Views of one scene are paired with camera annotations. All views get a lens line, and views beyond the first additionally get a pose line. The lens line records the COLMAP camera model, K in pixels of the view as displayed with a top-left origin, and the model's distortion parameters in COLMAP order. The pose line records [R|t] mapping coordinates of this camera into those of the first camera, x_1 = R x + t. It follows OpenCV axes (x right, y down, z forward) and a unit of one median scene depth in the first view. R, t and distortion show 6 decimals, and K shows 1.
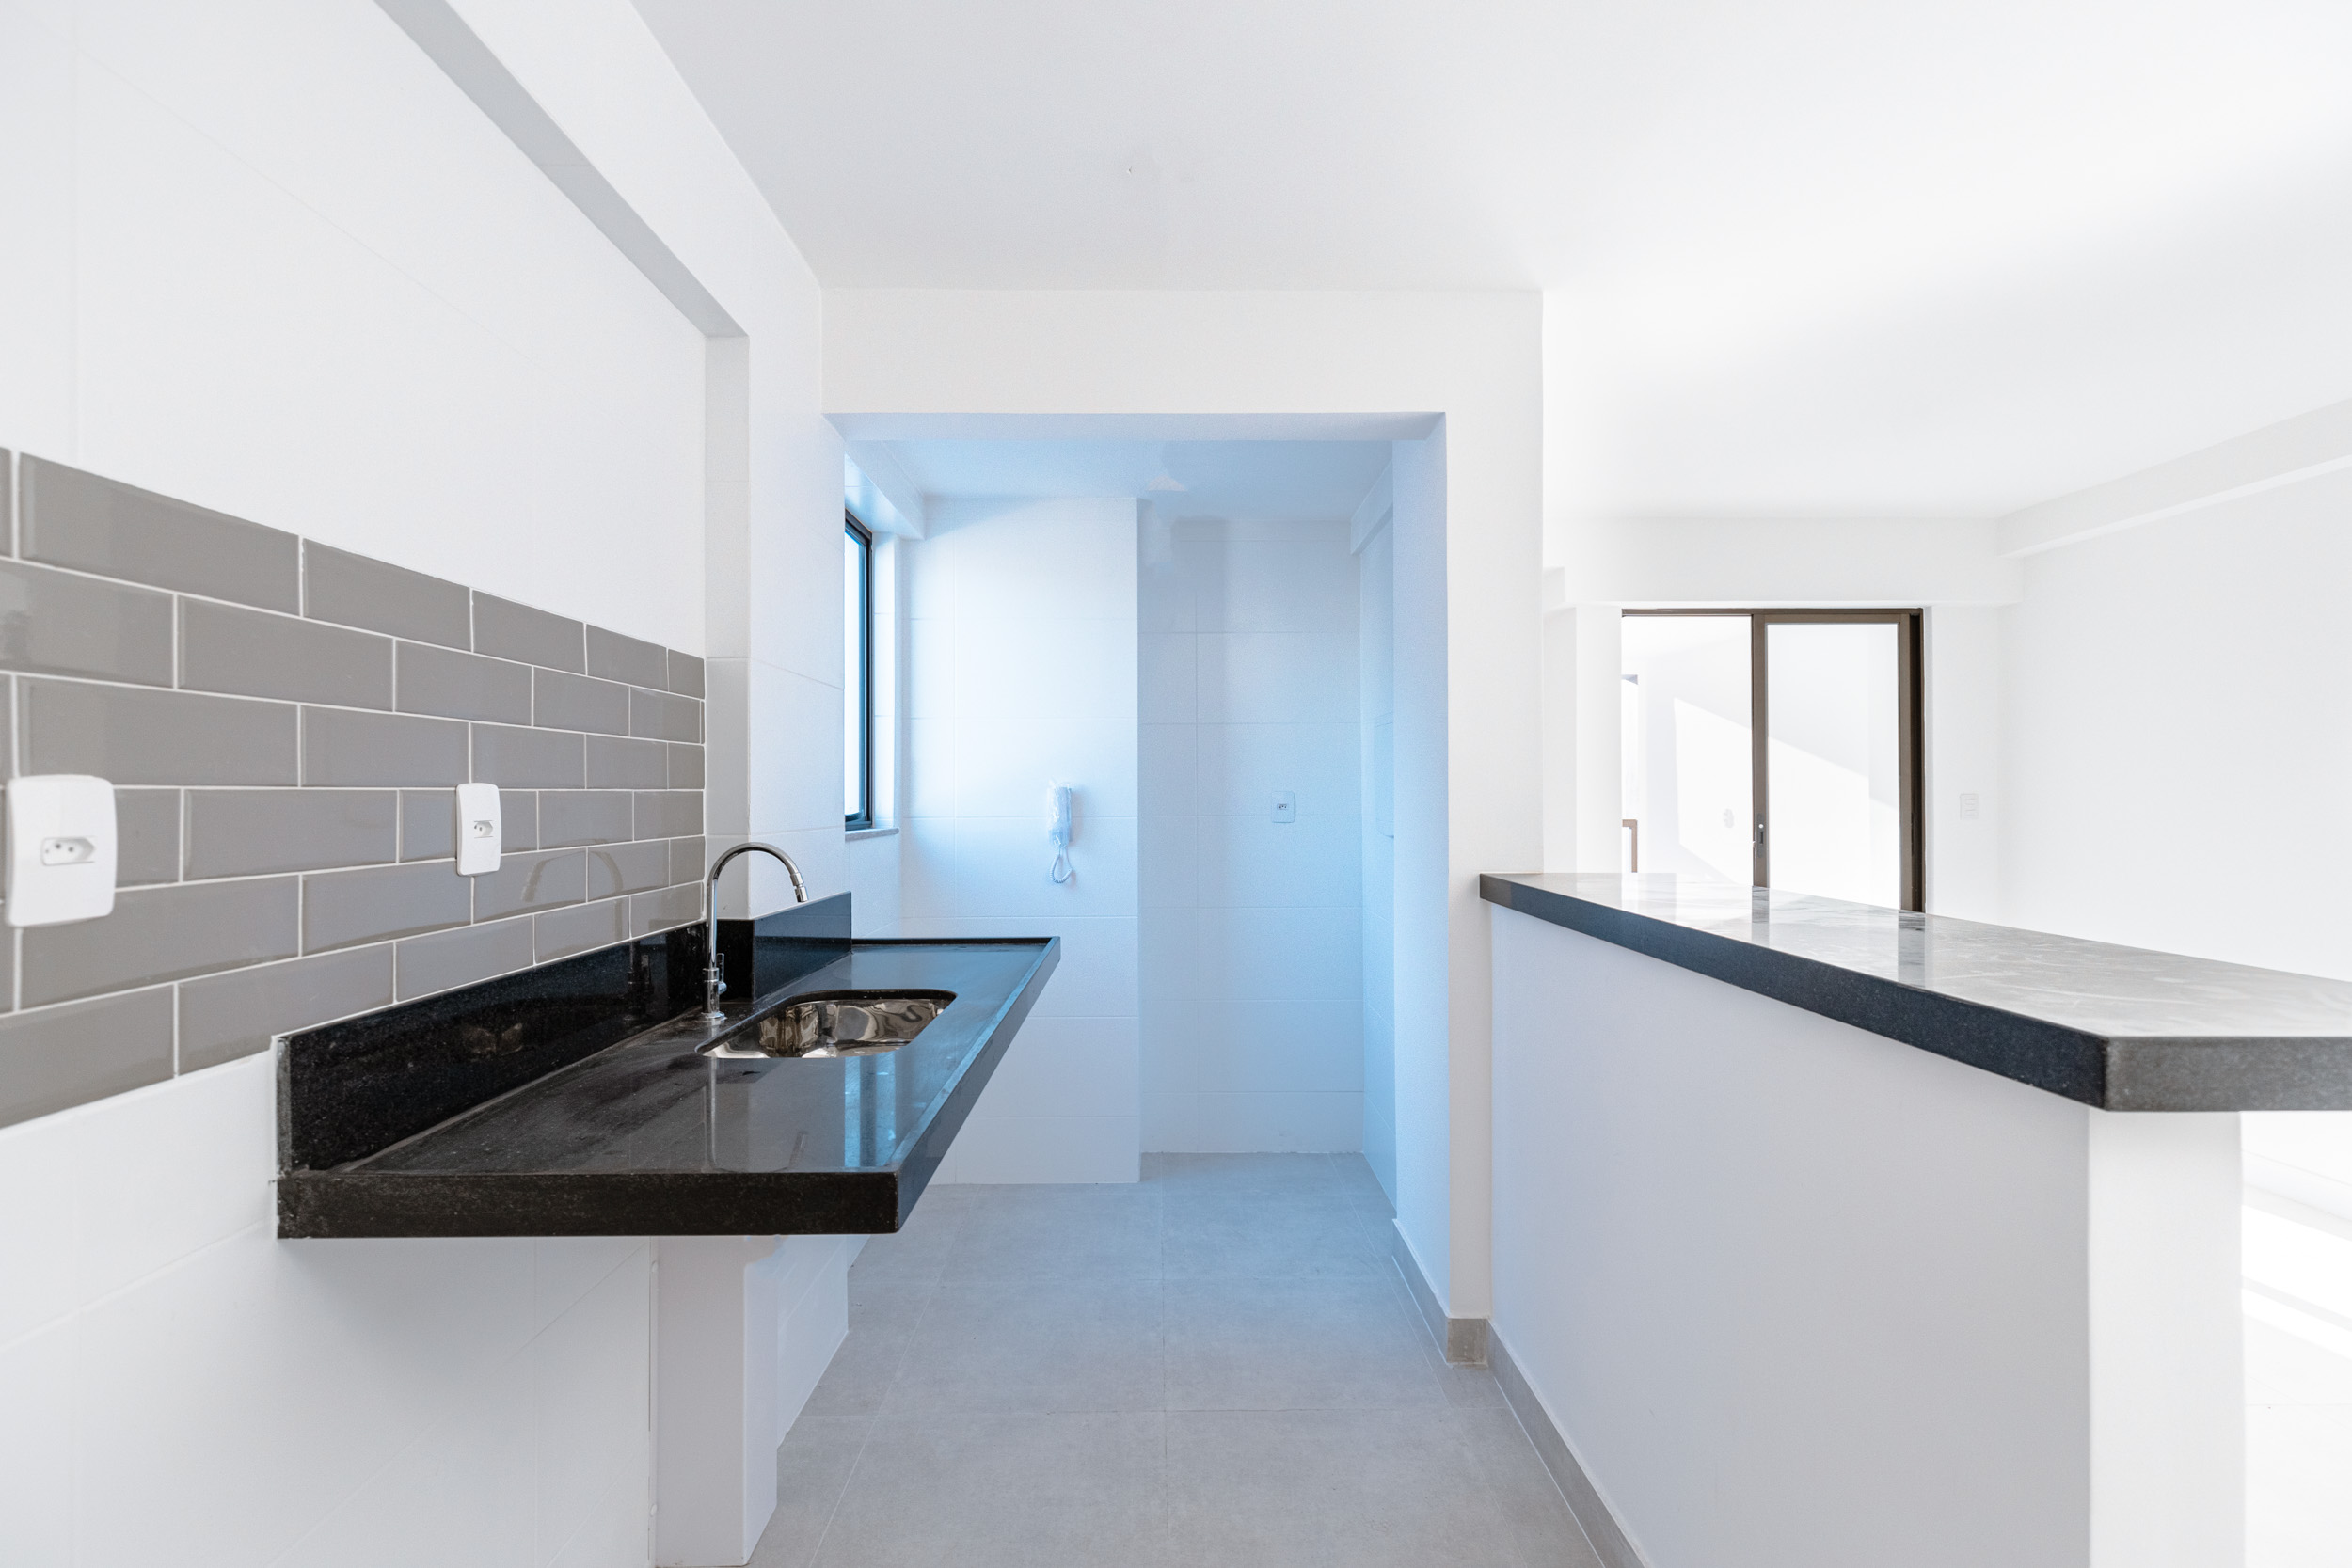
lens RADIAL K [[1059.6, 0, 1167.5], [0, 1059.6, 783.8], [0, 0, 1]] dist [0.008020, -0.001379]
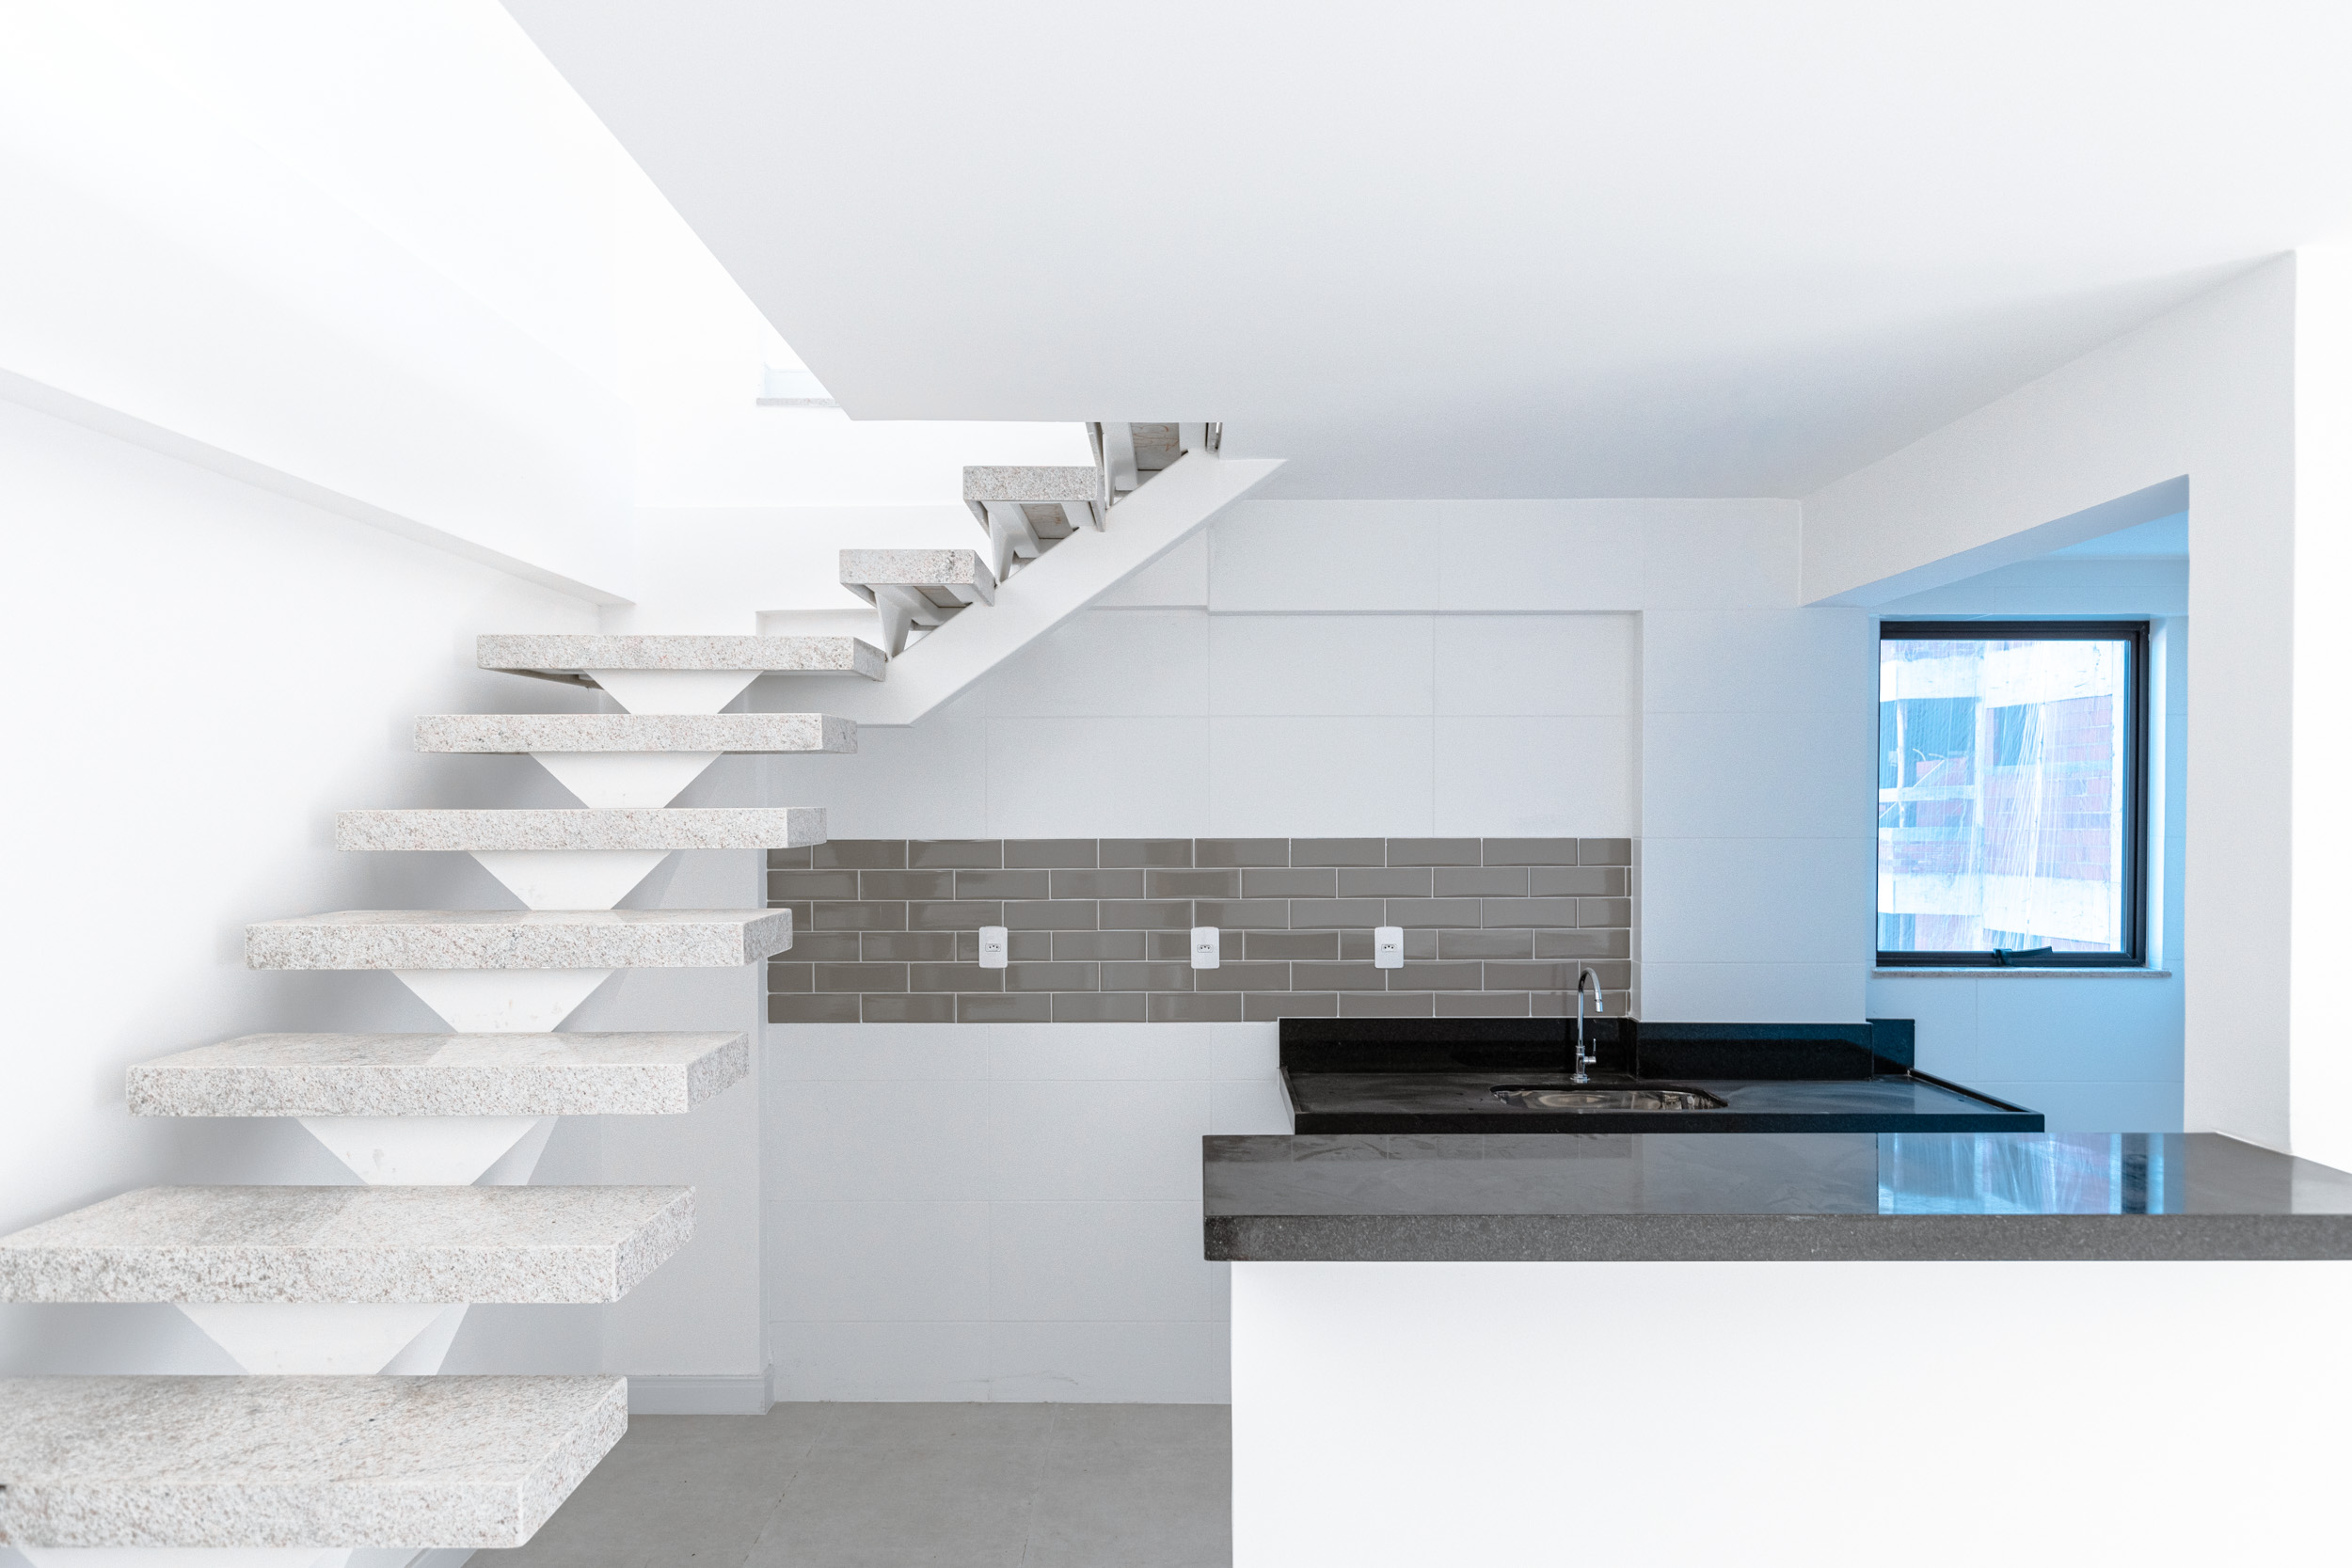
lens RADIAL K [[1402.0, 0, 1188.3], [0, 1402.0, 821.7], [0, 0, 1]] dist [0.006157, -0.002931]
pose [[-0.017302, 0.011456, -0.999785, 0.847539], [0.013360, 0.999848, 0.011226, -0.096466], [0.999761, -0.013163, -0.017452, 0.240999]]
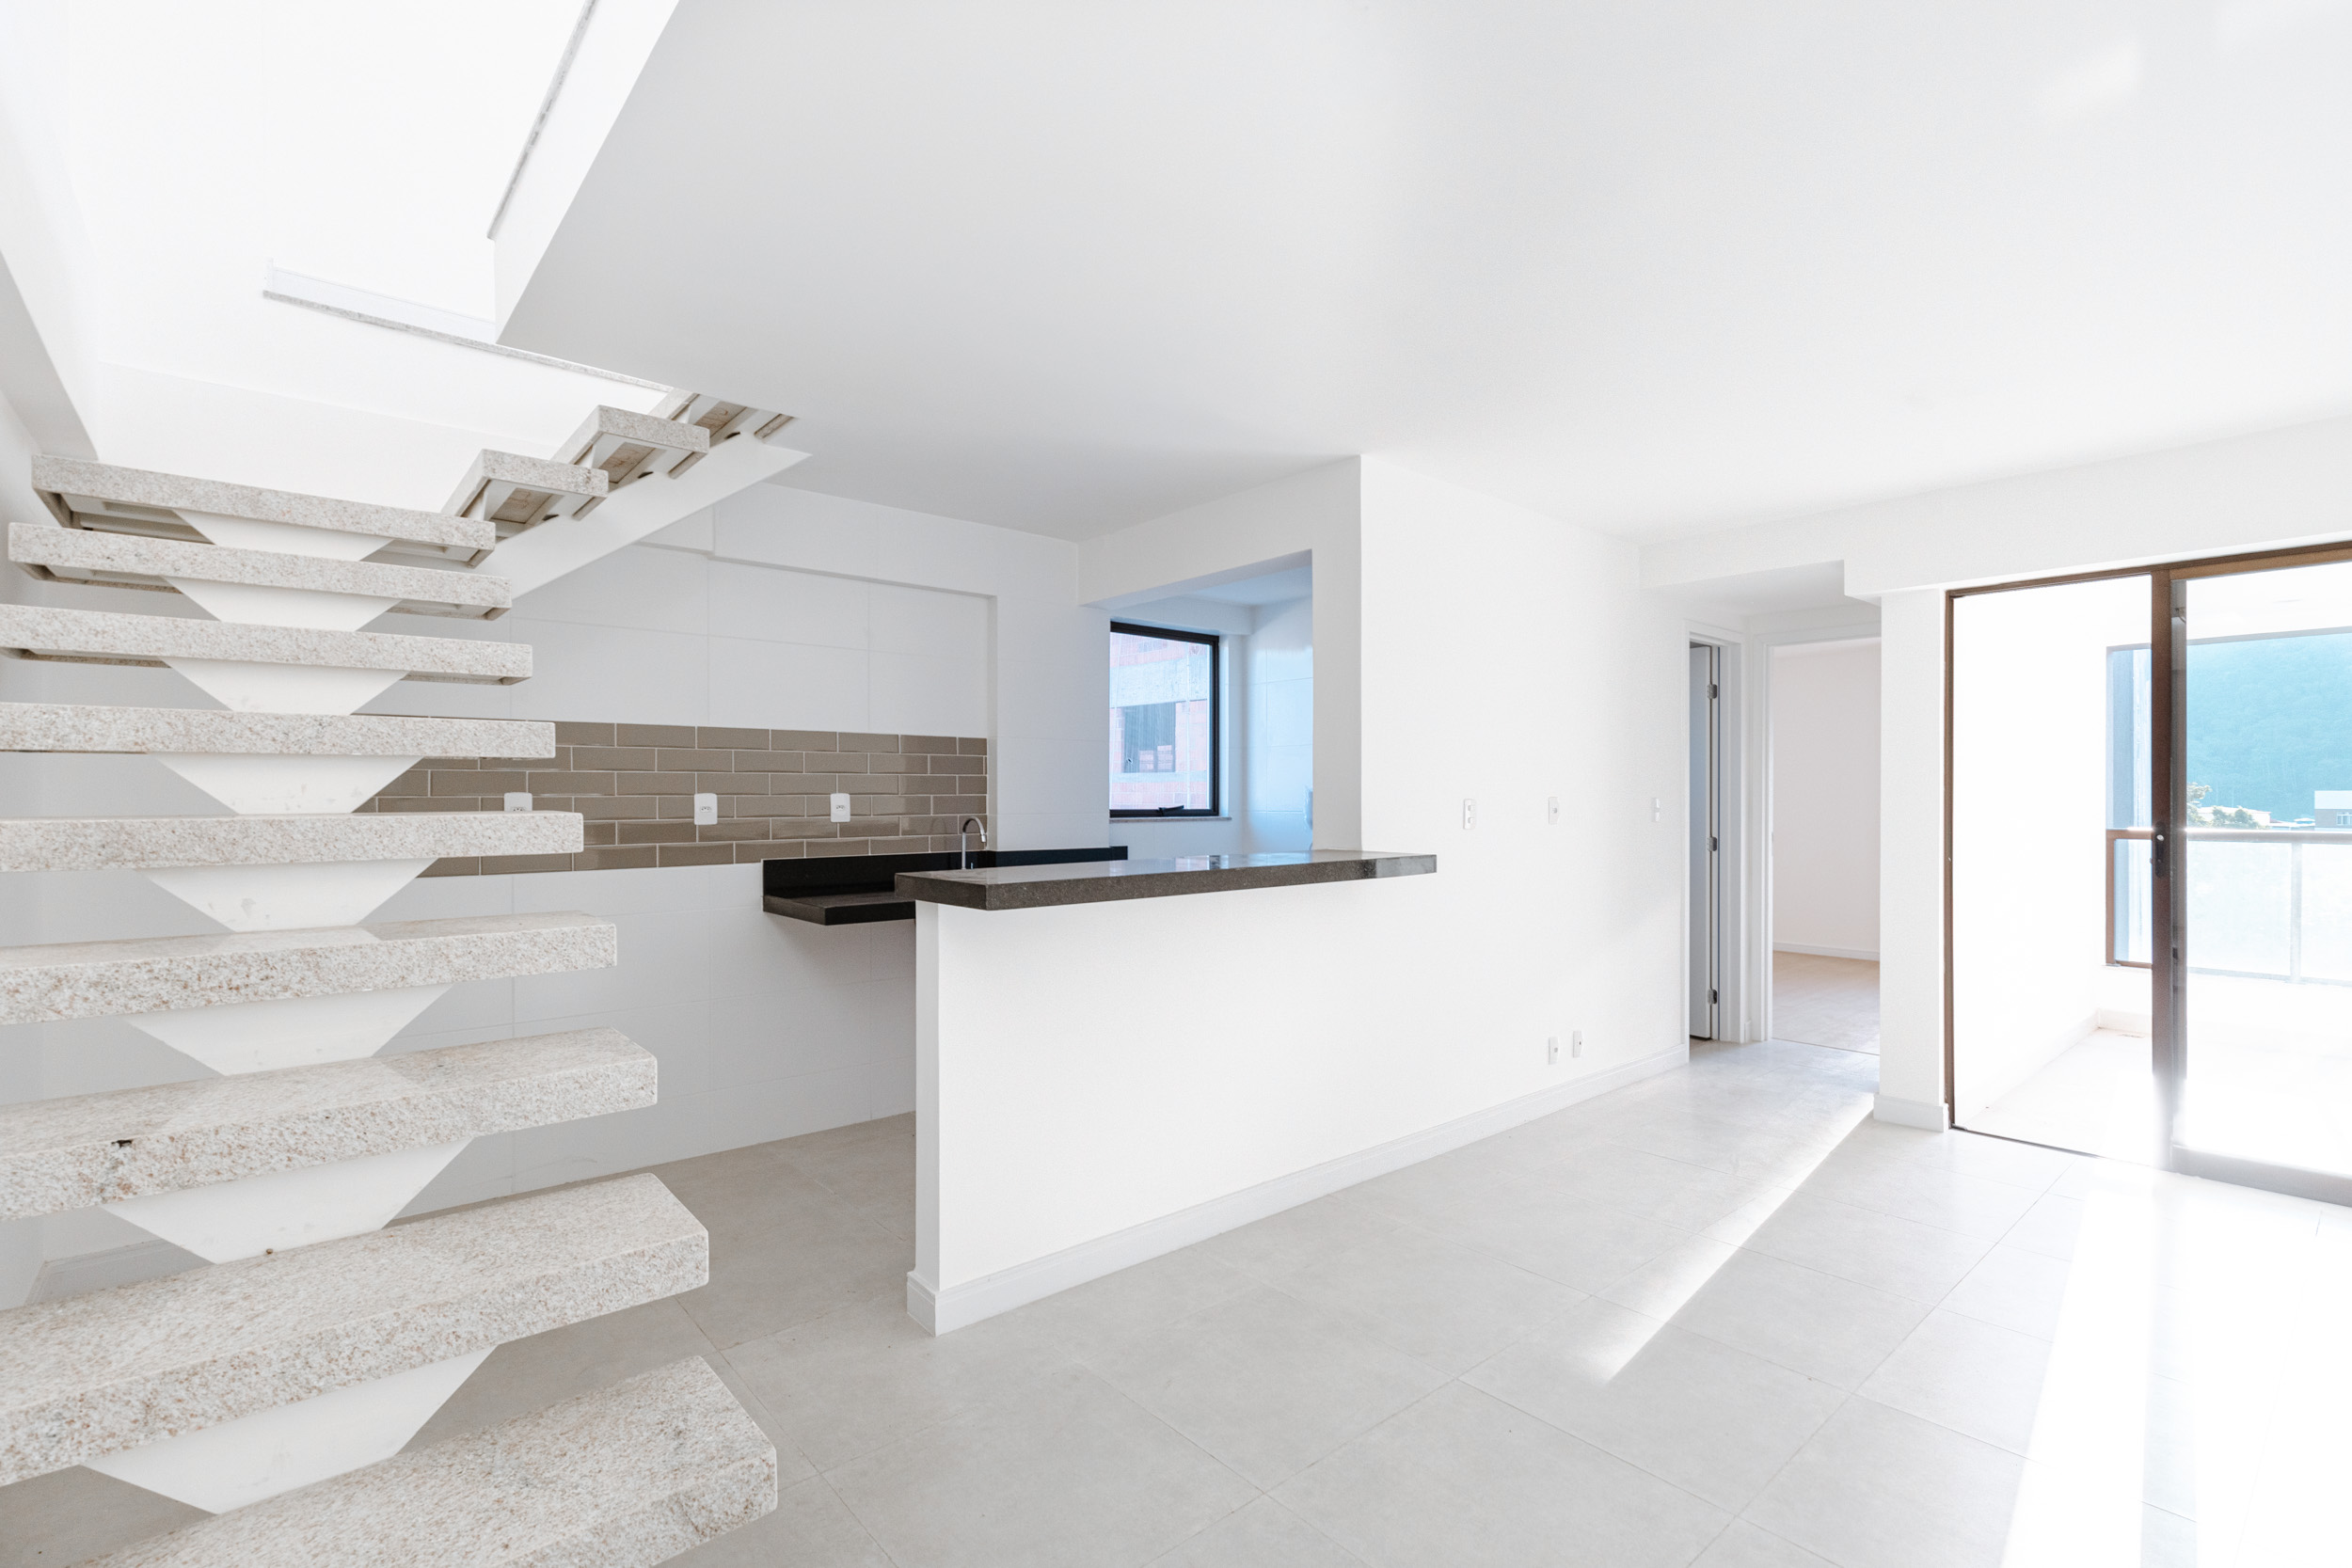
lens RADIAL K [[1059.6, 0, 1185.9], [0, 1059.6, 797.7], [0, 0, 1]] dist [0.008020, -0.001379]
pose [[0.645838, 0.003305, -0.763468, 0.917779], [0.007634, 0.999913, 0.010786, -0.005338], [0.763437, -0.012794, 0.645756, -0.097387]]
